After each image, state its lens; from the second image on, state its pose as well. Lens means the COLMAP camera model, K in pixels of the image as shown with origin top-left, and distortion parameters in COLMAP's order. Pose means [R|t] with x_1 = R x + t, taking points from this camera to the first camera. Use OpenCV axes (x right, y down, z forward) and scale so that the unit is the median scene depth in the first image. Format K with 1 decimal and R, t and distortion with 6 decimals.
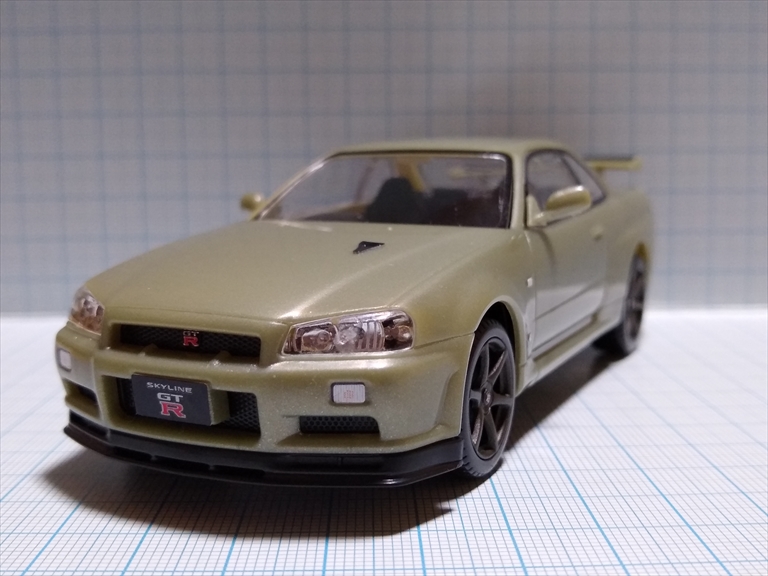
lens RADIAL K [[988.2, 0, 384.0], [0, 988.2, 288.0], [0, 0, 1]] dist [0.149224, -0.880332]
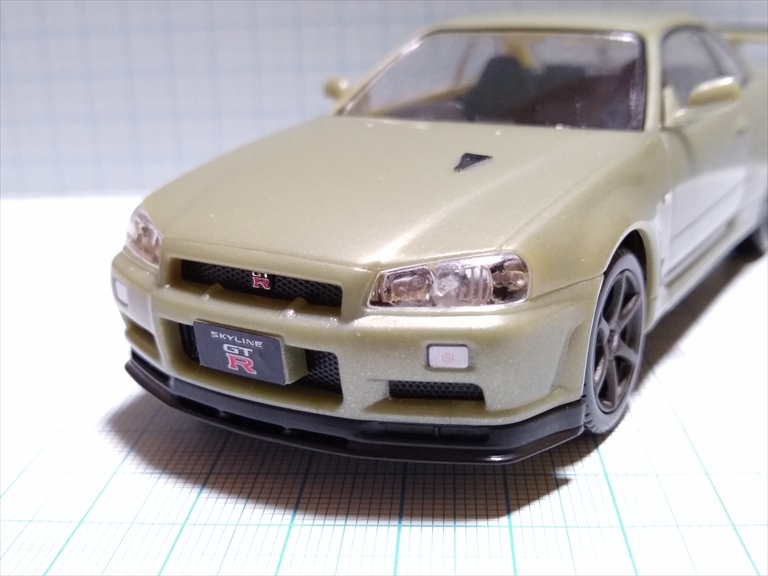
lens RADIAL K [[988.2, 0, 384.0], [0, 988.2, 288.0], [0, 0, 1]] dist [0.149224, -0.880332]
pose [[0.995571, 0.015647, -0.092702, -0.012730], [-0.001301, 0.988250, 0.152838, -0.072569], [0.094004, -0.152041, 0.983894, 0.184257]]
